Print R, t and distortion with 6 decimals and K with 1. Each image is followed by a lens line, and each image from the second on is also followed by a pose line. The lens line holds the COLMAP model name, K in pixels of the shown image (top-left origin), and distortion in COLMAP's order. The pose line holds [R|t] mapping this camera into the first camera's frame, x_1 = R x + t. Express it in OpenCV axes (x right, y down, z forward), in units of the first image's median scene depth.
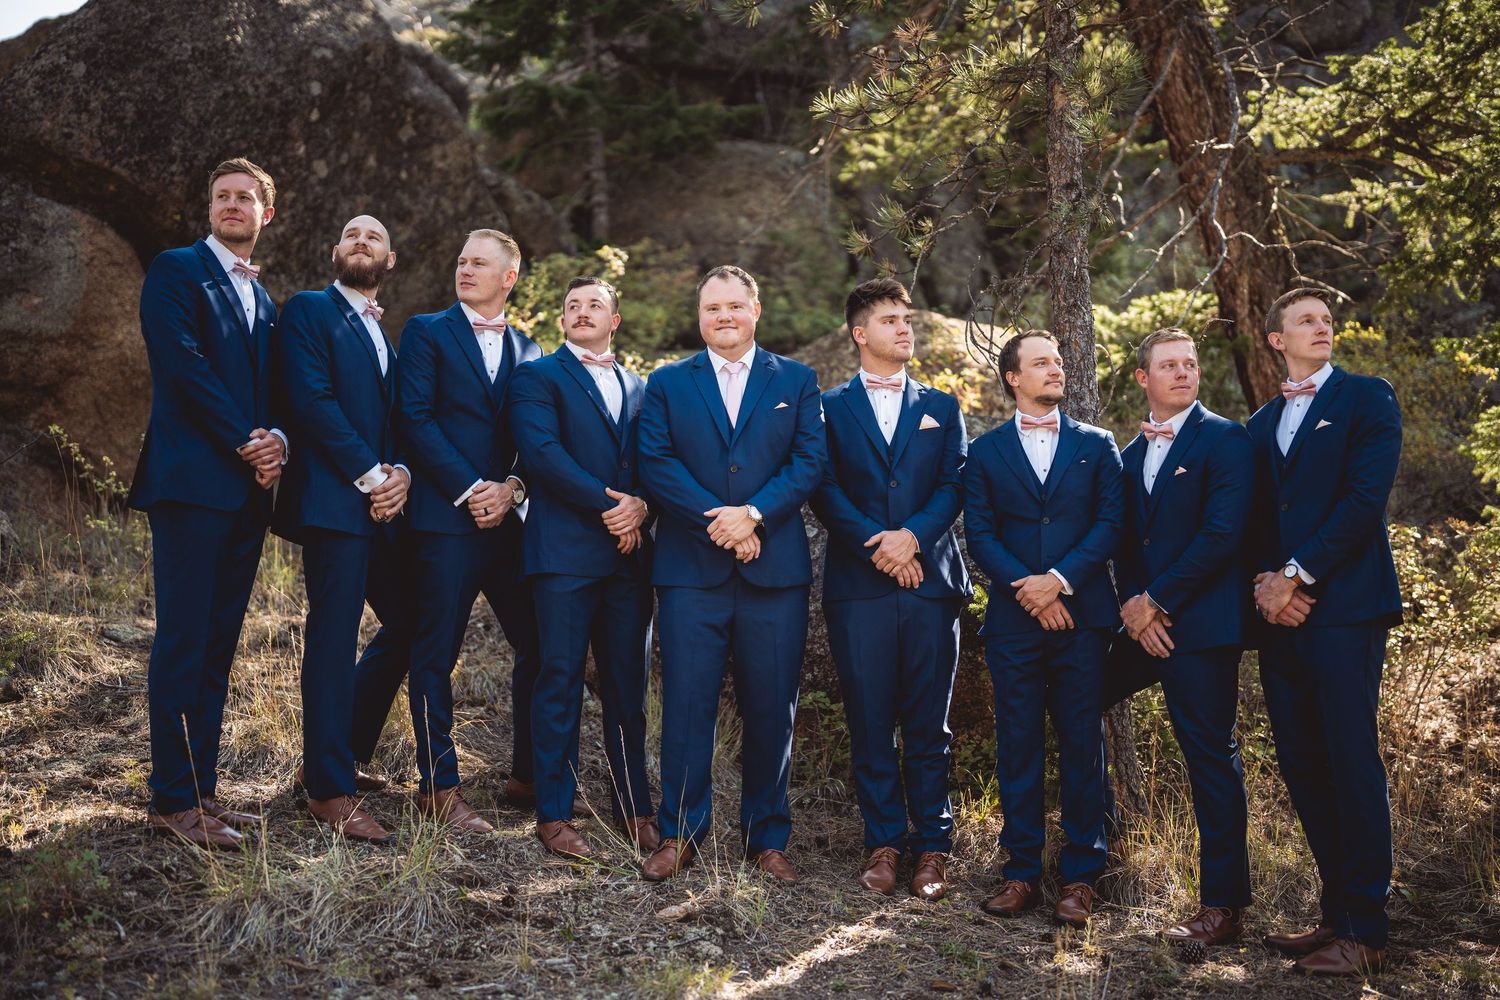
lens RADIAL K [[2119.7, 0, 748.3], [0, 2119.7, 514.4], [0, 0, 1]] dist [-0.153222, 1.232292]
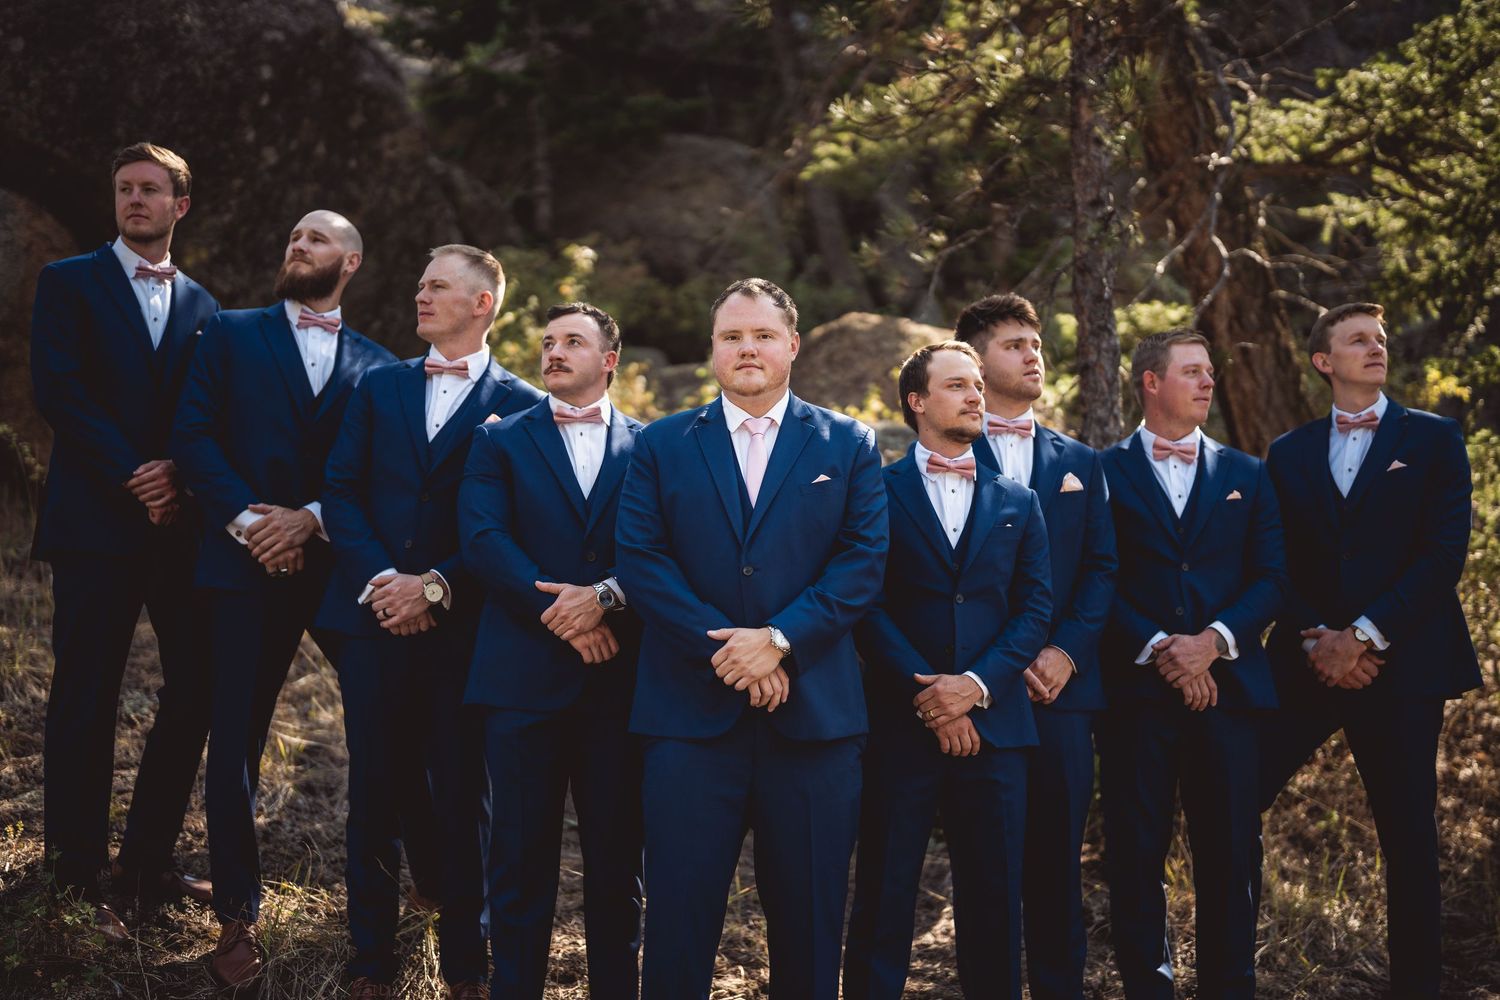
lens RADIAL K [[2119.7, 0, 748.3], [0, 2119.7, 514.4], [0, 0, 1]] dist [-0.153222, 1.232292]
pose [[0.998738, 0.016125, 0.047568, -0.031841], [-0.016419, 0.999848, 0.005805, -0.010291], [-0.047467, -0.006579, 0.998851, 0.026533]]
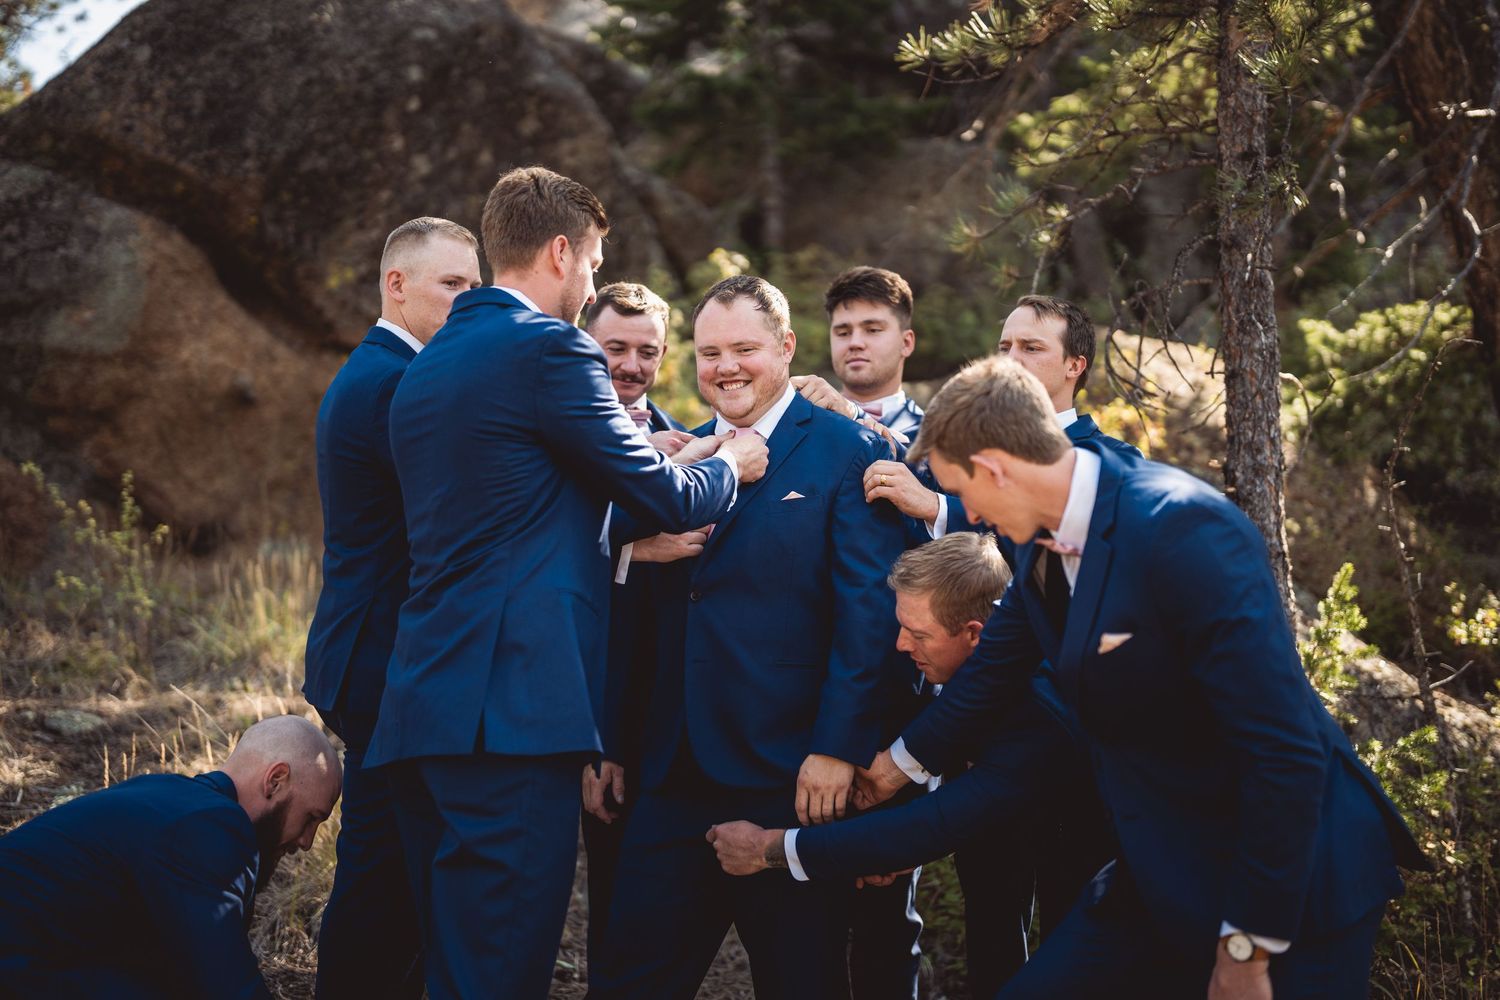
lens RADIAL K [[2119.7, 0, 748.3], [0, 2119.7, 514.4], [0, 0, 1]] dist [-0.153222, 1.232292]
pose [[0.993310, 0.012129, -0.114837, 0.042485], [-0.012951, 0.999896, -0.006417, -0.016353], [0.114747, 0.007862, 0.993364, 0.165930]]
